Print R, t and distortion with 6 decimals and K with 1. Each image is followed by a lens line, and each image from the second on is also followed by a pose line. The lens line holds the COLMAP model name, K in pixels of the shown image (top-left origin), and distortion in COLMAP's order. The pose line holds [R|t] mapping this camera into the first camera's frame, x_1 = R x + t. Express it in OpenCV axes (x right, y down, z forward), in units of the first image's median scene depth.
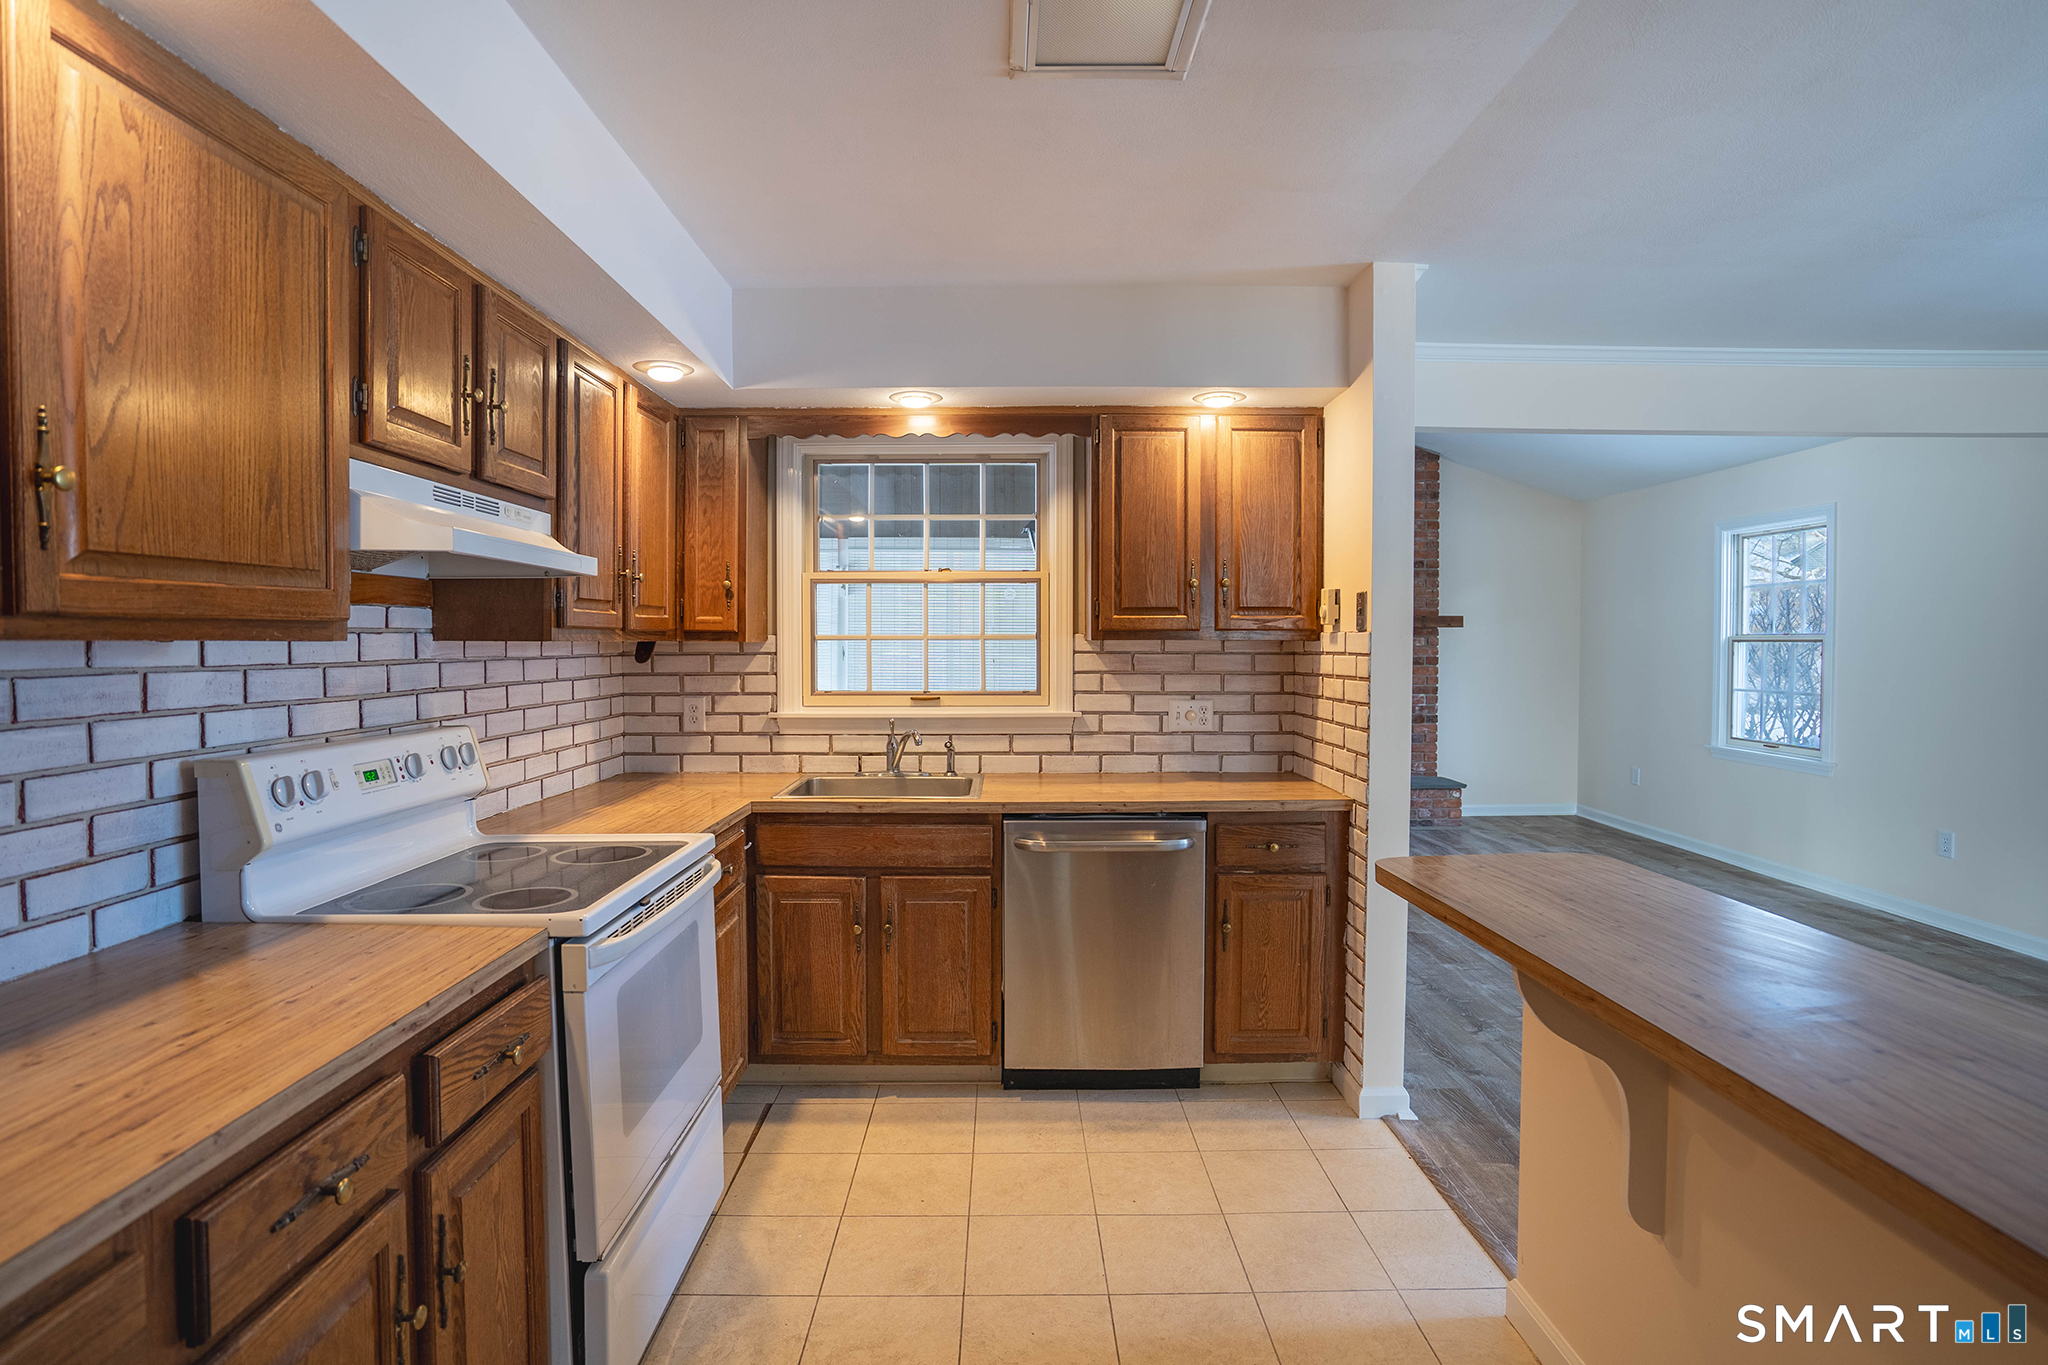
lens RADIAL K [[1030.0, 0, 1012.9], [0, 1030.0, 667.5], [0, 0, 1]] dist [-0.032478, -0.000039]
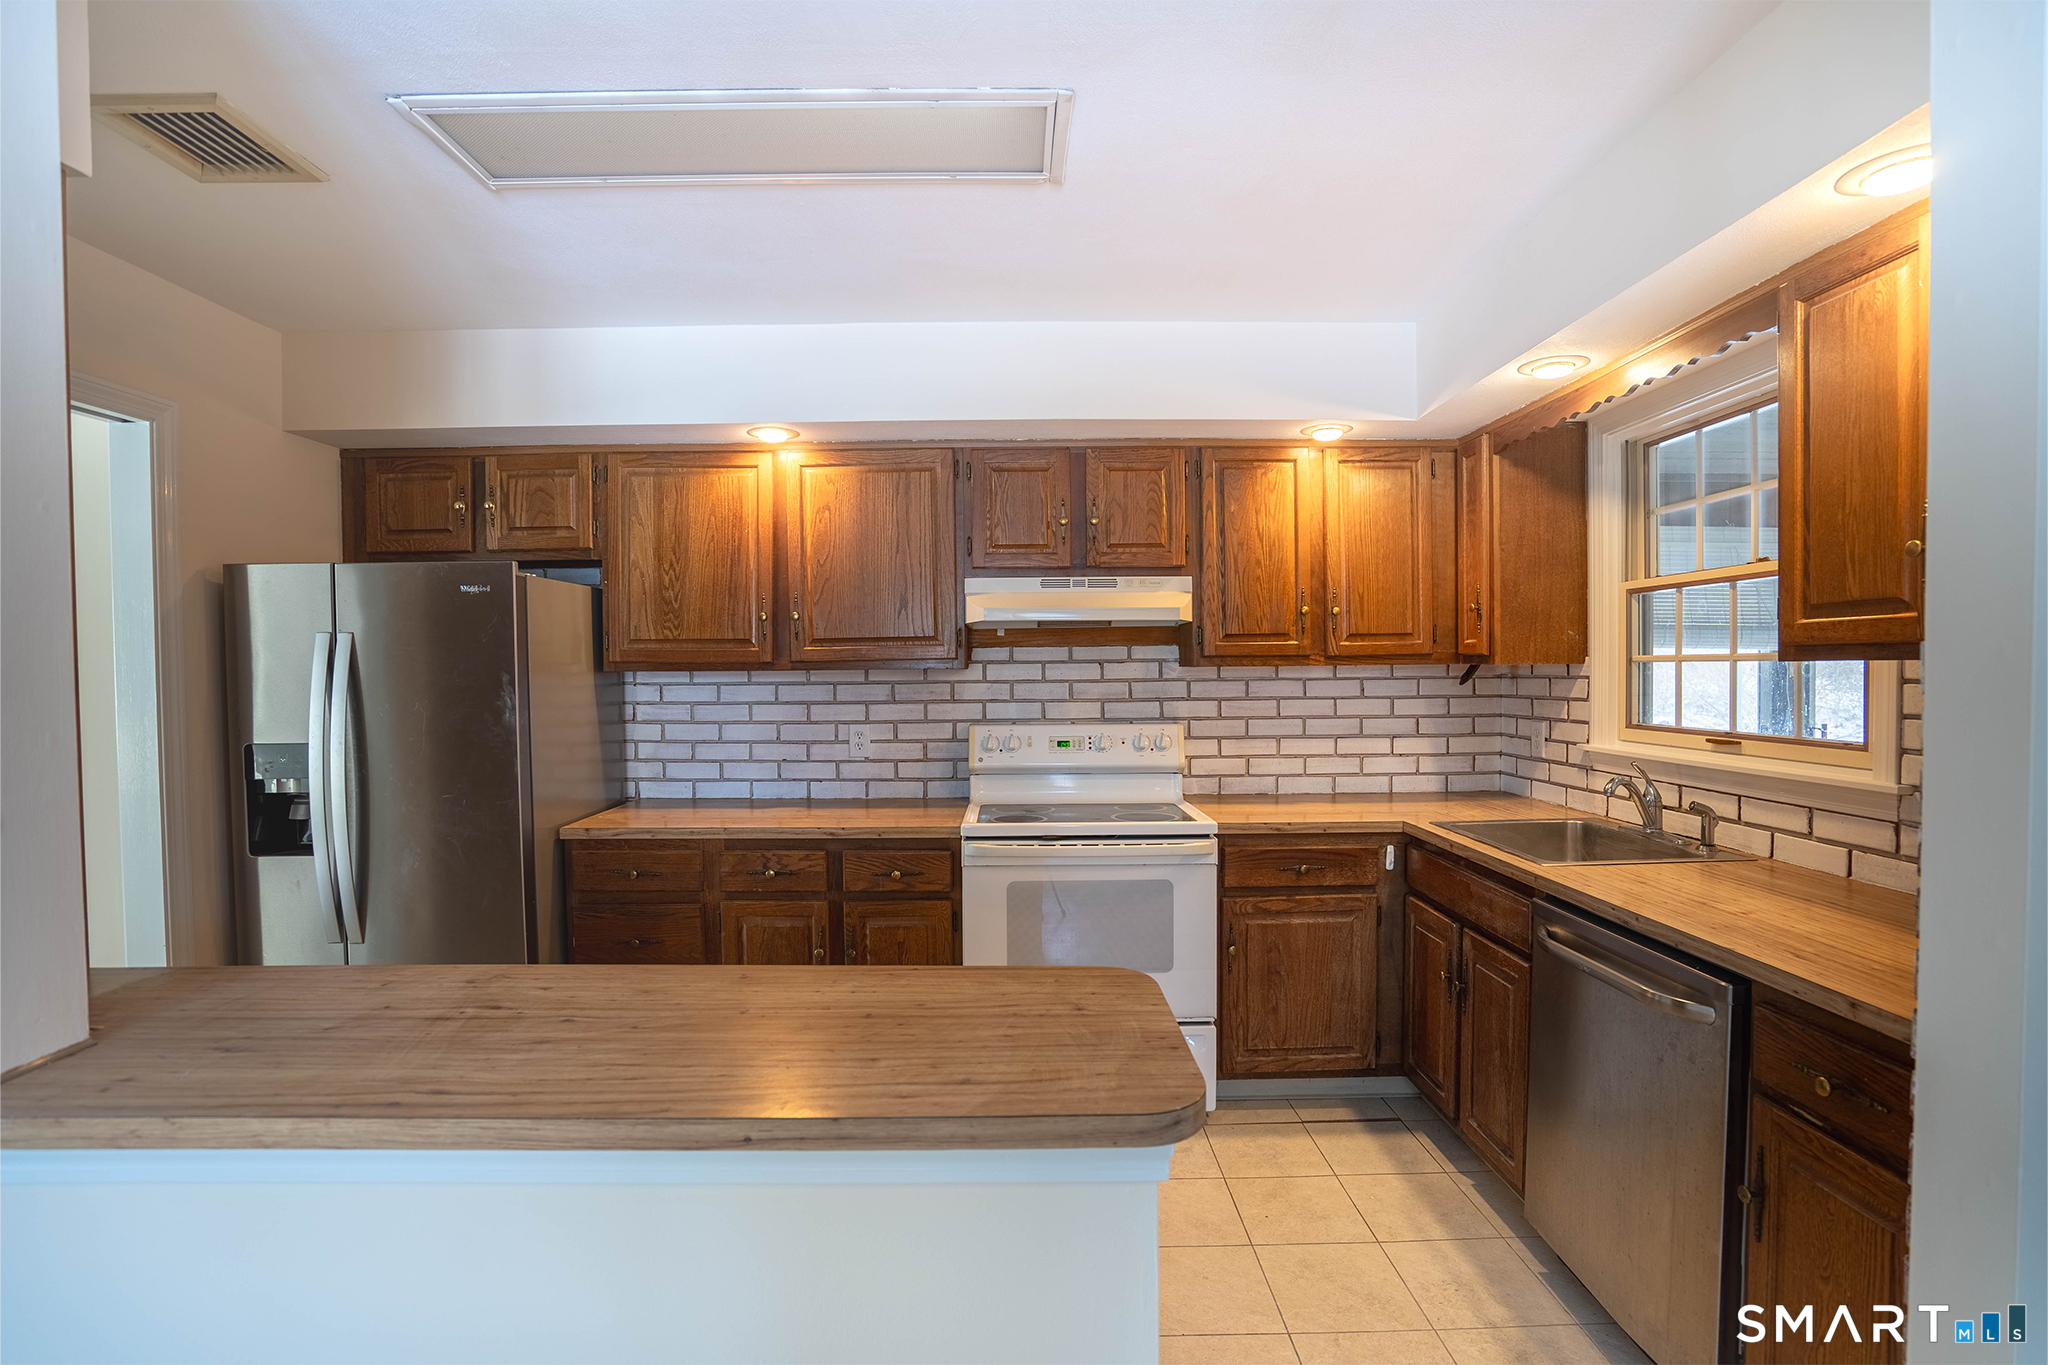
lens RADIAL K [[960.8, 0, 1019.3], [0, 960.8, 684.2], [0, 0, 1]] dist [-0.038515, 0.002085]
pose [[-0.003583, 0.018611, -0.999820, 0.581876], [-0.014754, 0.999717, 0.018662, -0.015448], [0.999885, 0.014818, -0.003307, 0.514440]]
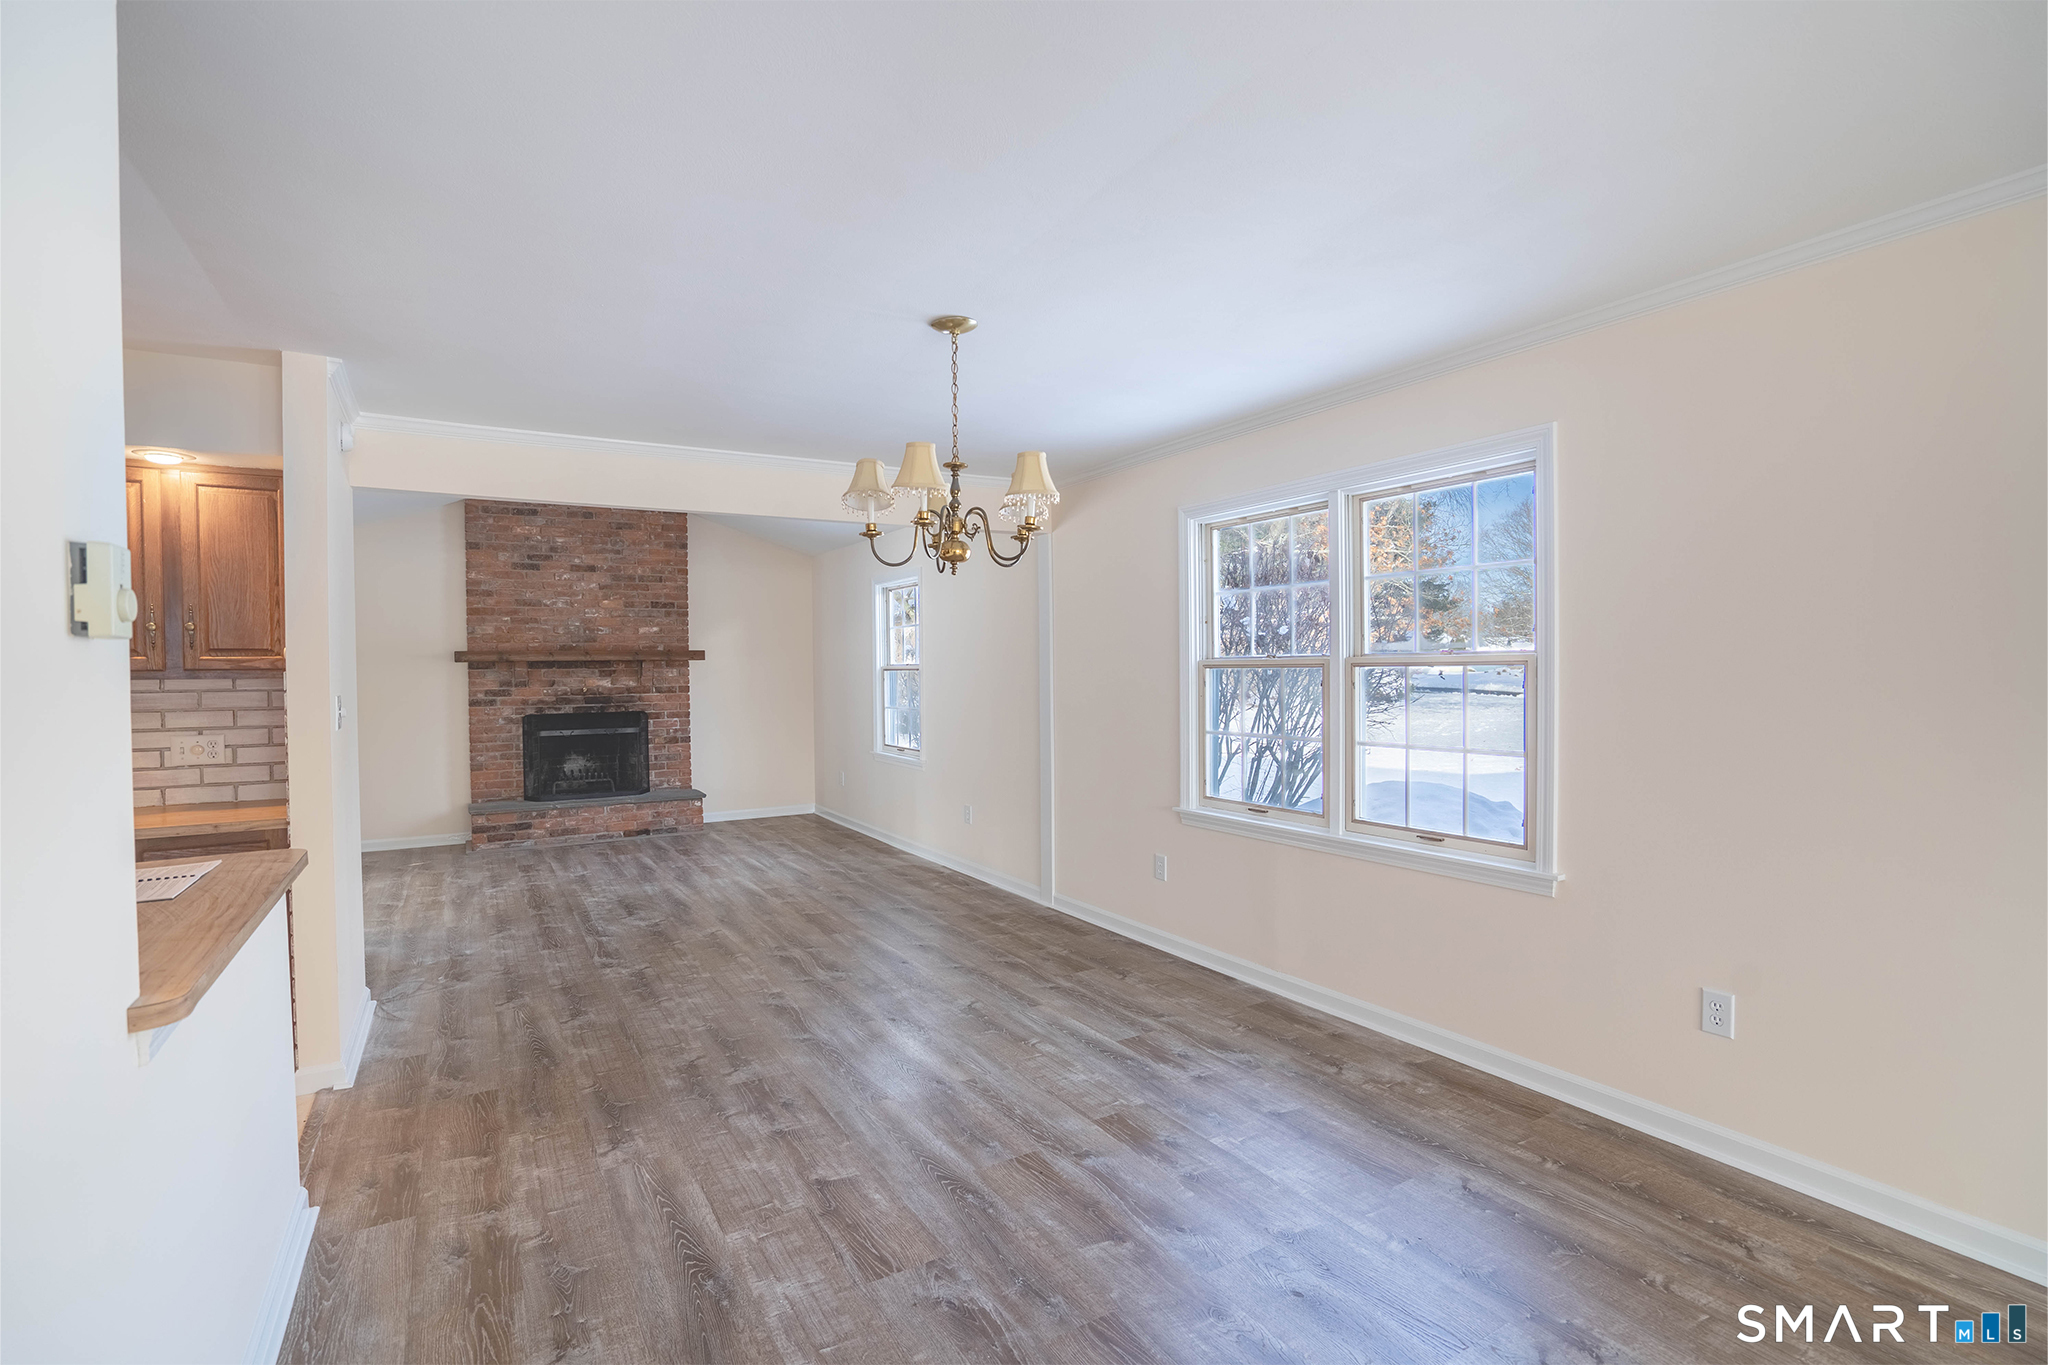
lens RADIAL K [[968.9, 0, 1013.7], [0, 968.9, 686.9], [0, 0, 1]] dist [-0.015630, 0.000538]
pose [[0.869982, -0.018720, 0.492727, 0.425448], [0.022496, 0.999745, -0.001736, 0.002383], [-0.492569, 0.012594, 0.870182, -0.280247]]
